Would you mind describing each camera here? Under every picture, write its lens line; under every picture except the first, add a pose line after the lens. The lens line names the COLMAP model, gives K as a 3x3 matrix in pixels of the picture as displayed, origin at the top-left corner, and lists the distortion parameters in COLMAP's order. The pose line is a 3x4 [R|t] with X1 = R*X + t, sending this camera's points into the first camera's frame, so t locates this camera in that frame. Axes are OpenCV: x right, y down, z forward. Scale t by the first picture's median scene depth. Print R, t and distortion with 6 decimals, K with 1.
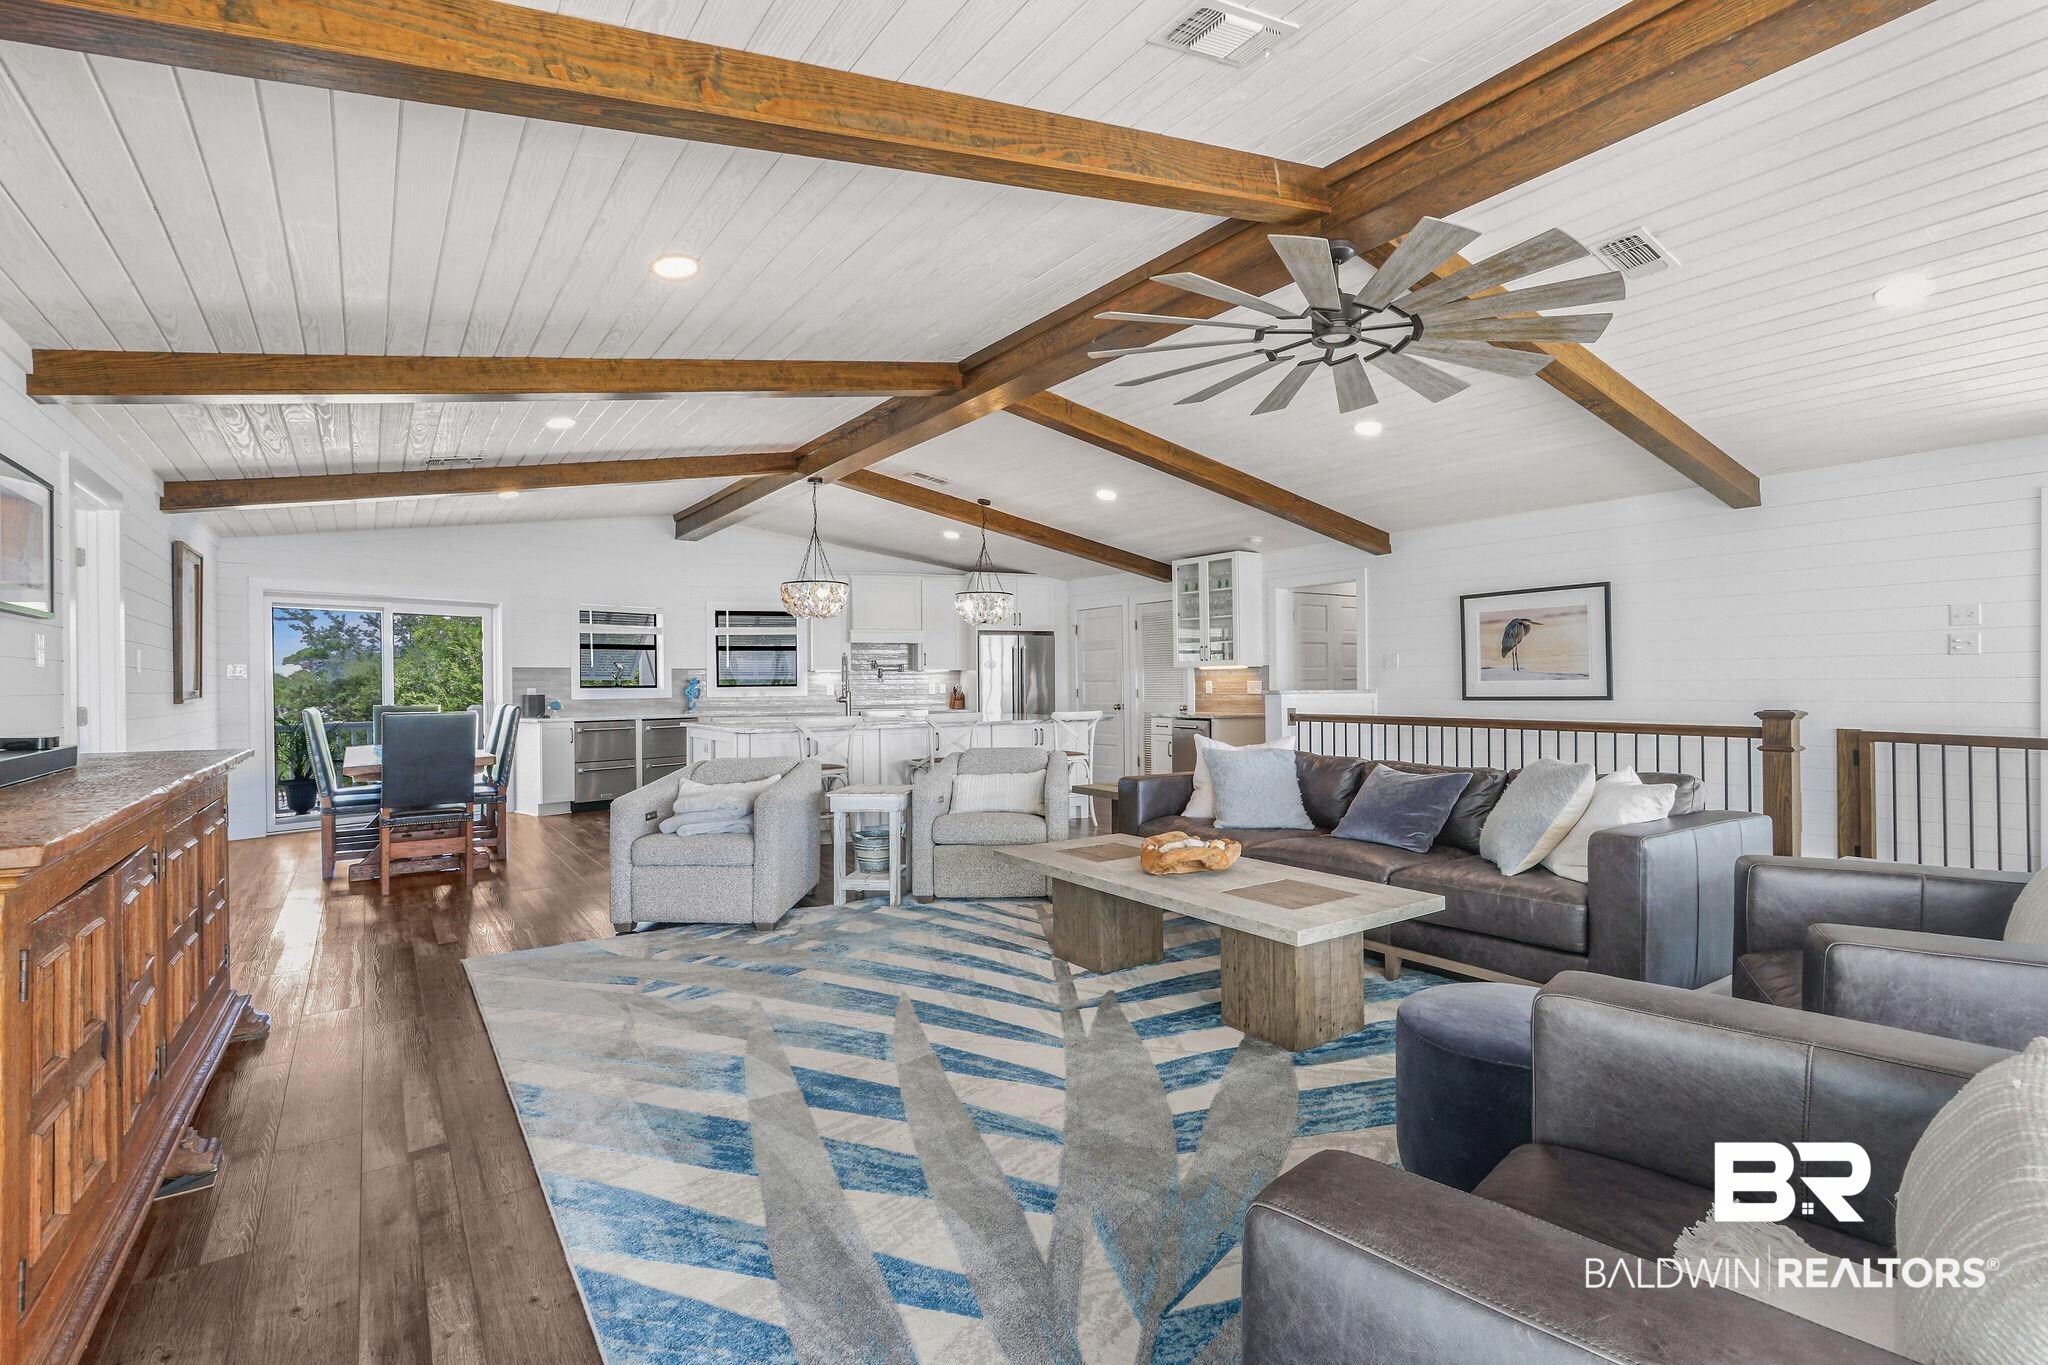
lens RADIAL K [[959.0, 0, 1024.0], [0, 959.0, 682.5], [0, 0, 1]] dist [-0.020047, 0.004727]
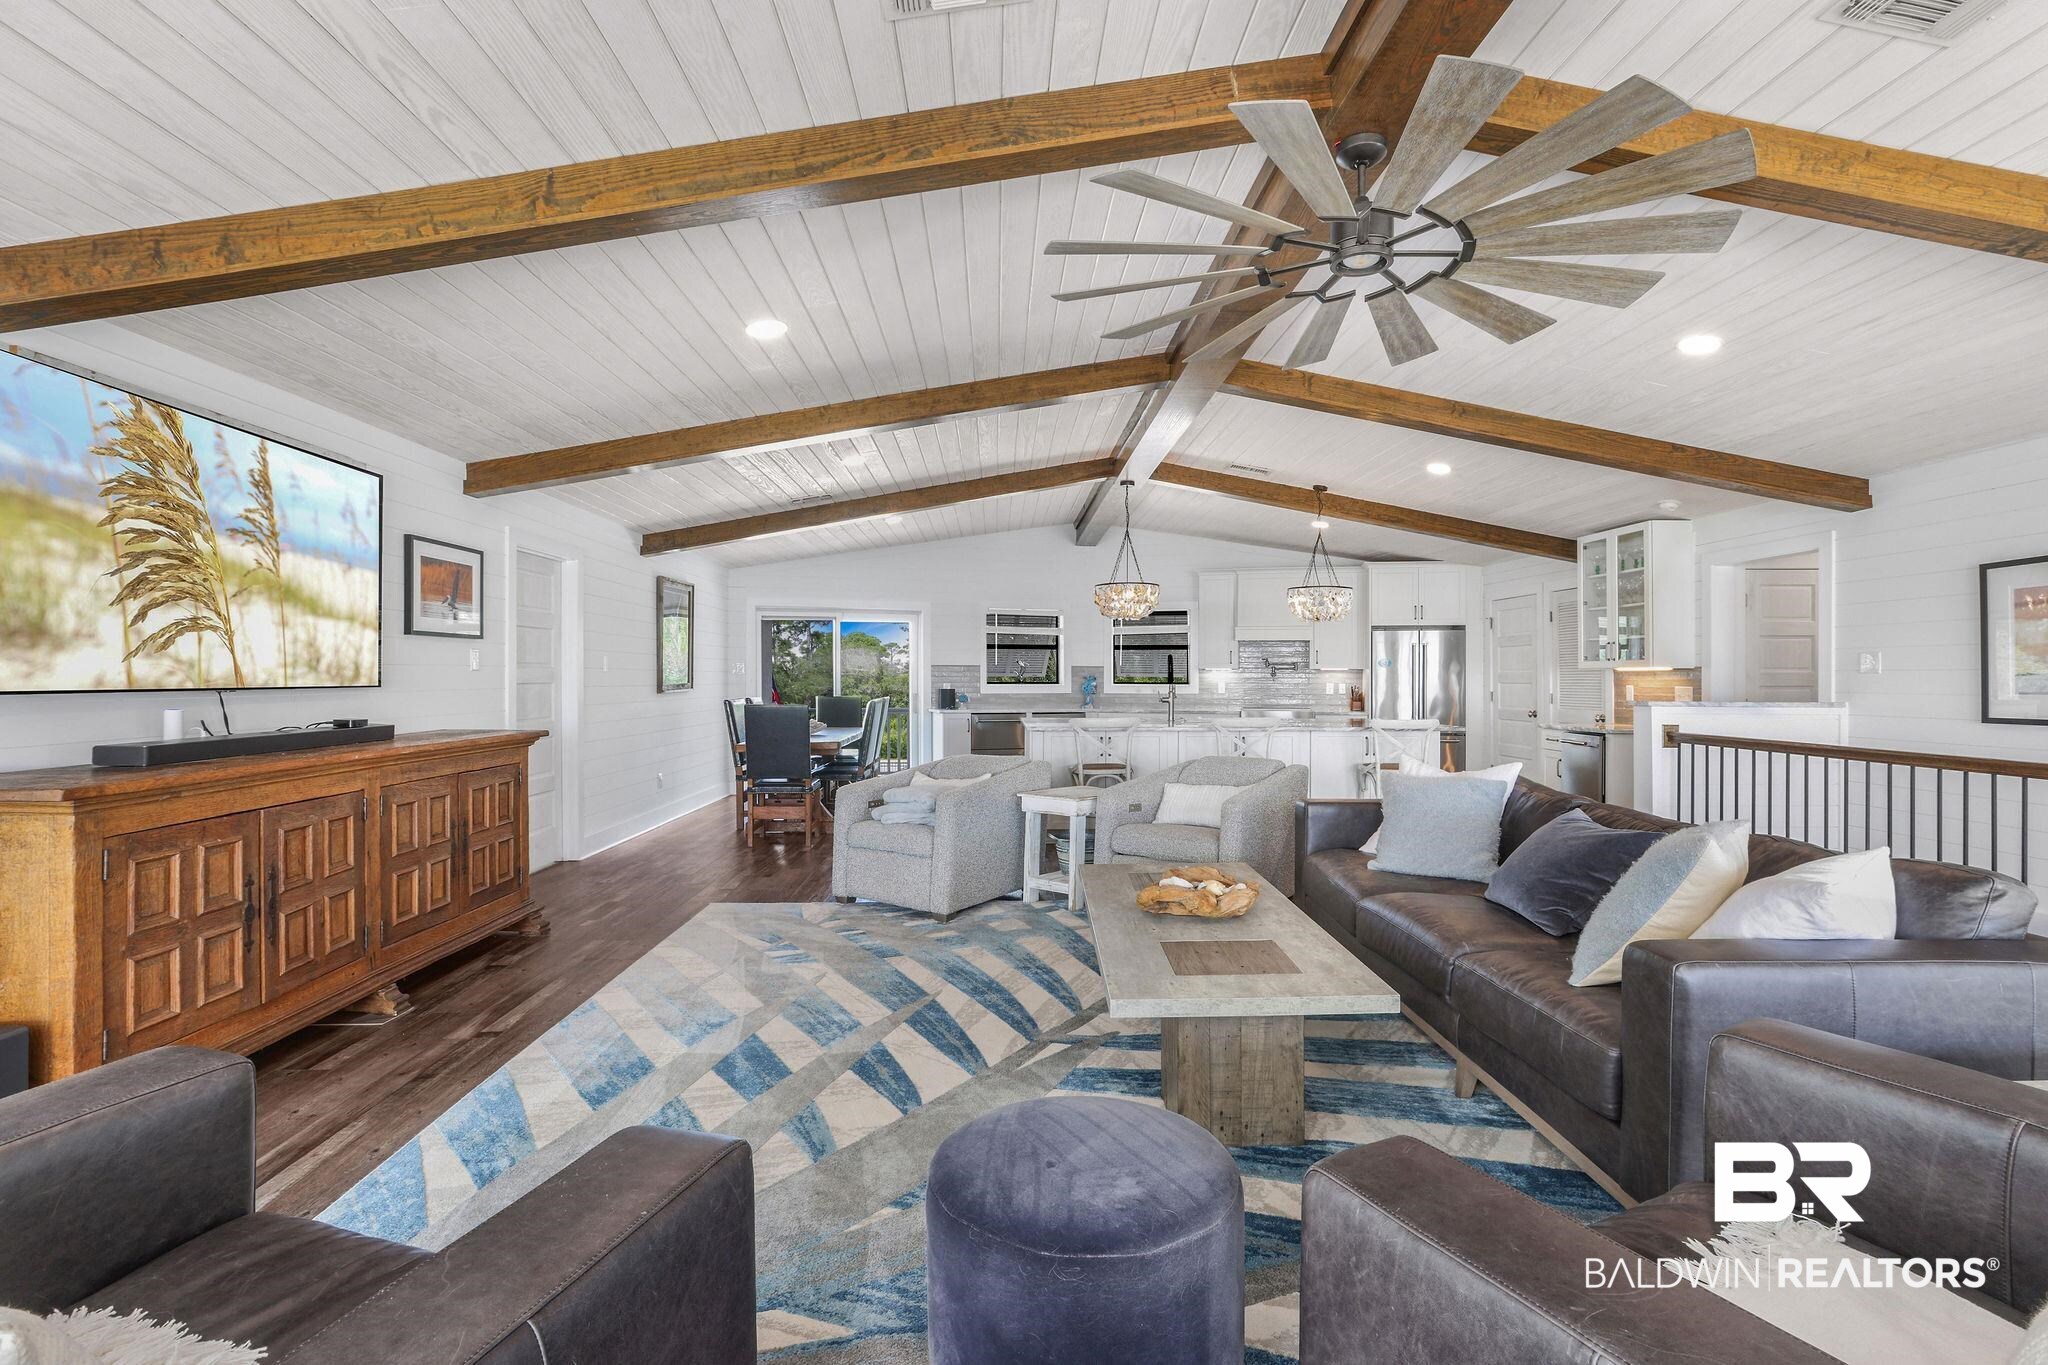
lens RADIAL K [[959.0, 0, 1024.0], [0, 959.0, 682.5], [0, 0, 1]] dist [-0.020047, 0.004727]
pose [[0.840393, 0.012997, -0.541822, 0.260318], [-0.008660, 0.999907, 0.010554, -0.010719], [0.541909, -0.004178, 0.840427, 0.095521]]
